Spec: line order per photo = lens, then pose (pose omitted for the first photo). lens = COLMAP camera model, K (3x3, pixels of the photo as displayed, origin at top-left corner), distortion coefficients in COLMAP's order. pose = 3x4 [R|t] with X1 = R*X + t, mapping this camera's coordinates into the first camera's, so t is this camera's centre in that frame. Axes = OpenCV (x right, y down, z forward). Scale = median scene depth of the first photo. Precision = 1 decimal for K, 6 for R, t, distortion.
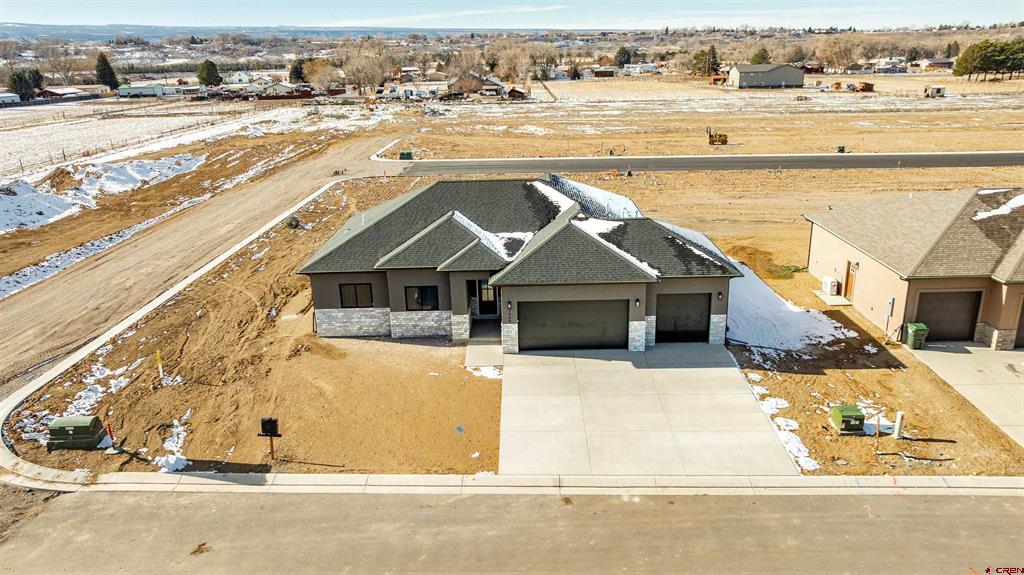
lens RADIAL K [[739.3, 0, 509.9], [0, 739.3, 288.2], [0, 0, 1]] dist [-0.033592, 0.025088]
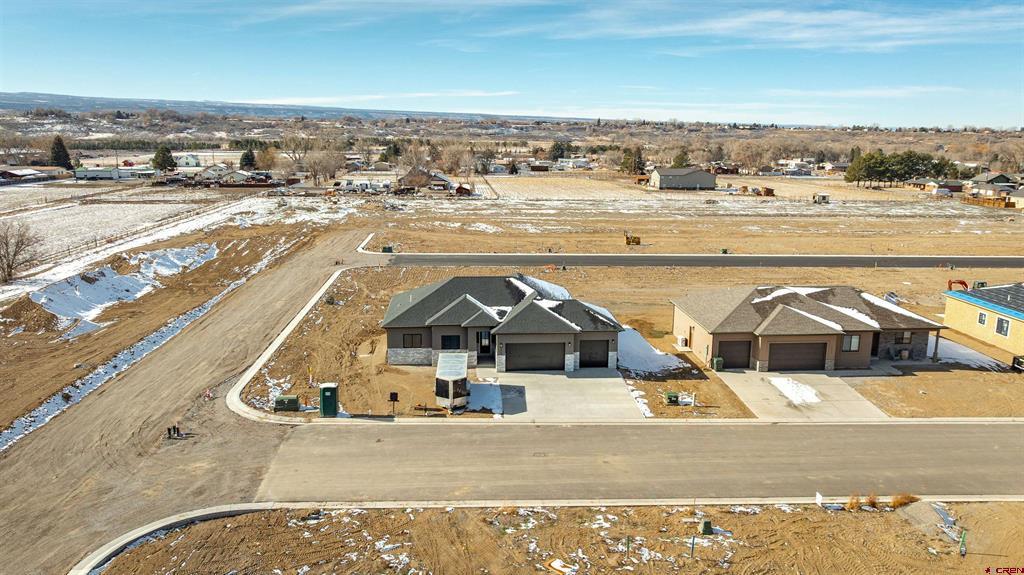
lens RADIAL K [[763.2, 0, 510.5], [0, 763.2, 289.3], [0, 0, 1]] dist [-0.022425, 0.004520]
pose [[0.995724, 0.015740, 0.091023, -0.113757], [-0.005479, 0.993705, -0.111894, 0.072241], [-0.092211, 0.110917, 0.989543, -0.674253]]
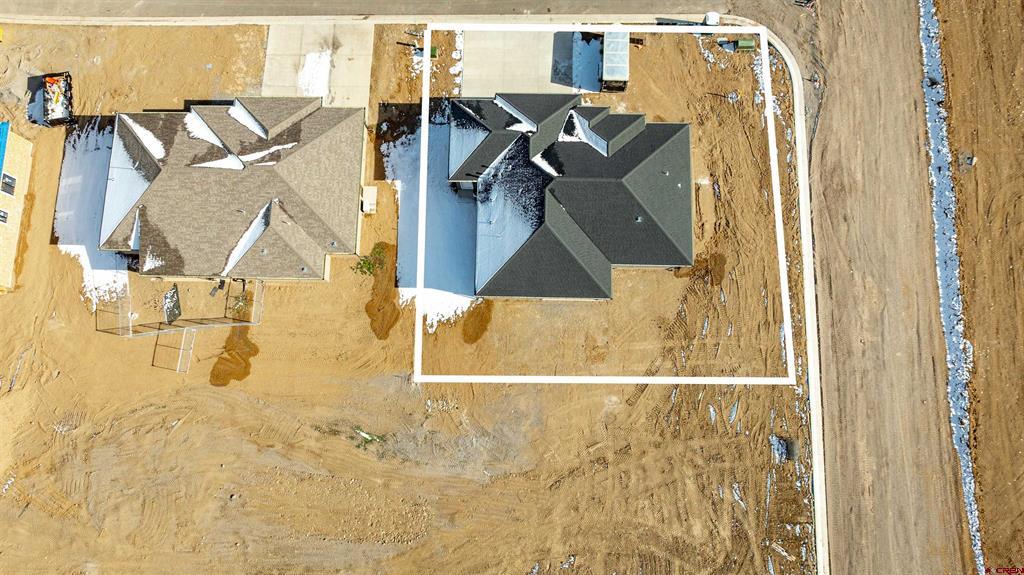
lens RADIAL K [[725.1, 0, 510.8], [0, 725.1, 288.9], [0, 0, 1]] dist [-0.025334, 0.012114]
pose [[-0.998849, 0.003069, 0.047860, 0.050092], [0.047063, -0.129288, 0.990490, -1.436806], [0.009228, 0.991602, 0.128995, 0.911570]]
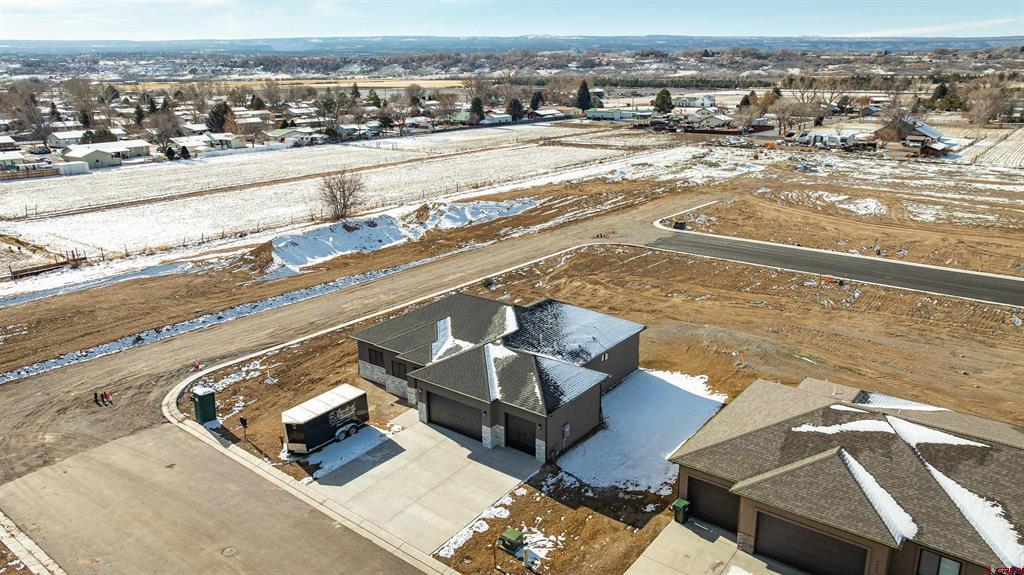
lens RADIAL K [[725.1, 0, 510.8], [0, 725.1, 288.9], [0, 0, 1]] dist [-0.025334, 0.012114]
pose [[0.793943, 0.190839, -0.577266, 0.711943], [-0.193977, 0.979350, 0.056978, -0.223538], [0.576219, 0.066739, 0.814566, -0.088574]]
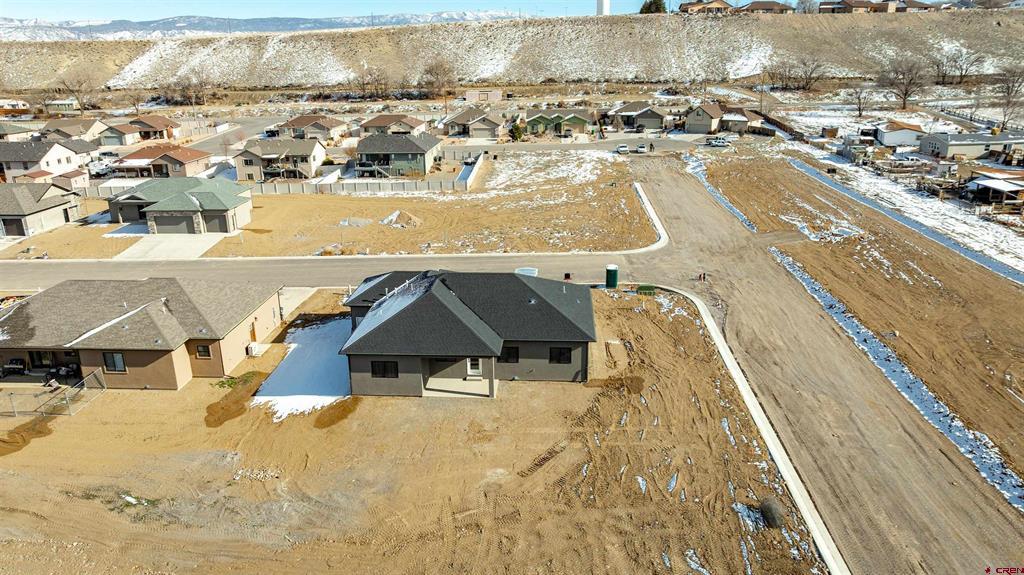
lens RADIAL K [[725.1, 0, 510.8], [0, 725.1, 288.9], [0, 0, 1]] dist [-0.025334, 0.012114]
pose [[-0.997803, 0.023760, 0.061836, -0.158481], [0.055878, 0.803245, 0.593022, -0.862584], [-0.035579, 0.595175, -0.802808, 1.927153]]
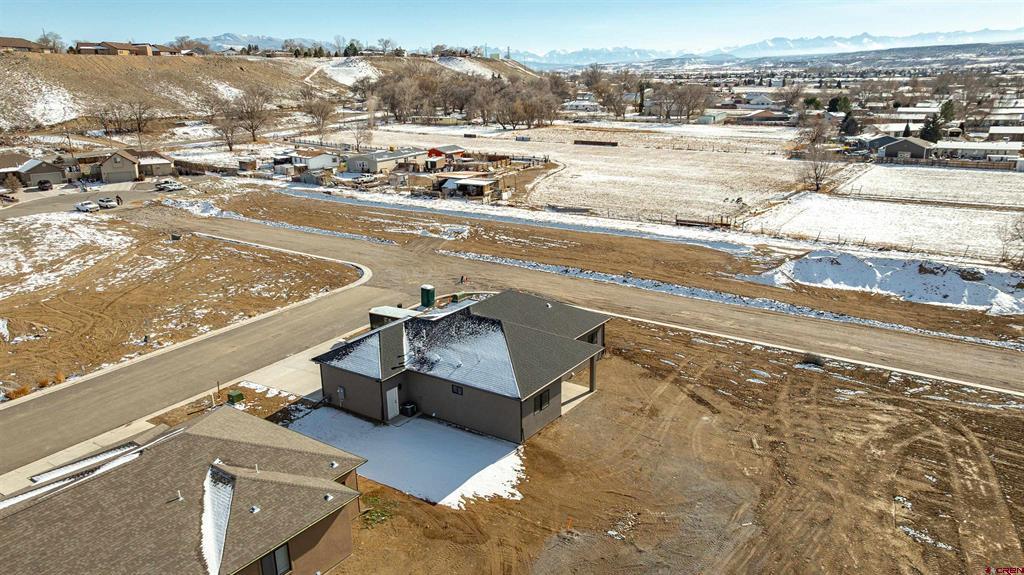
lens RADIAL K [[725.1, 0, 510.8], [0, 725.1, 288.9], [0, 0, 1]] dist [-0.025334, 0.012114]
pose [[-0.558952, 0.268667, -0.784469, 0.951784], [-0.224849, 0.861500, 0.455259, -0.733069], [0.798133, 0.430855, -0.421128, 1.446907]]
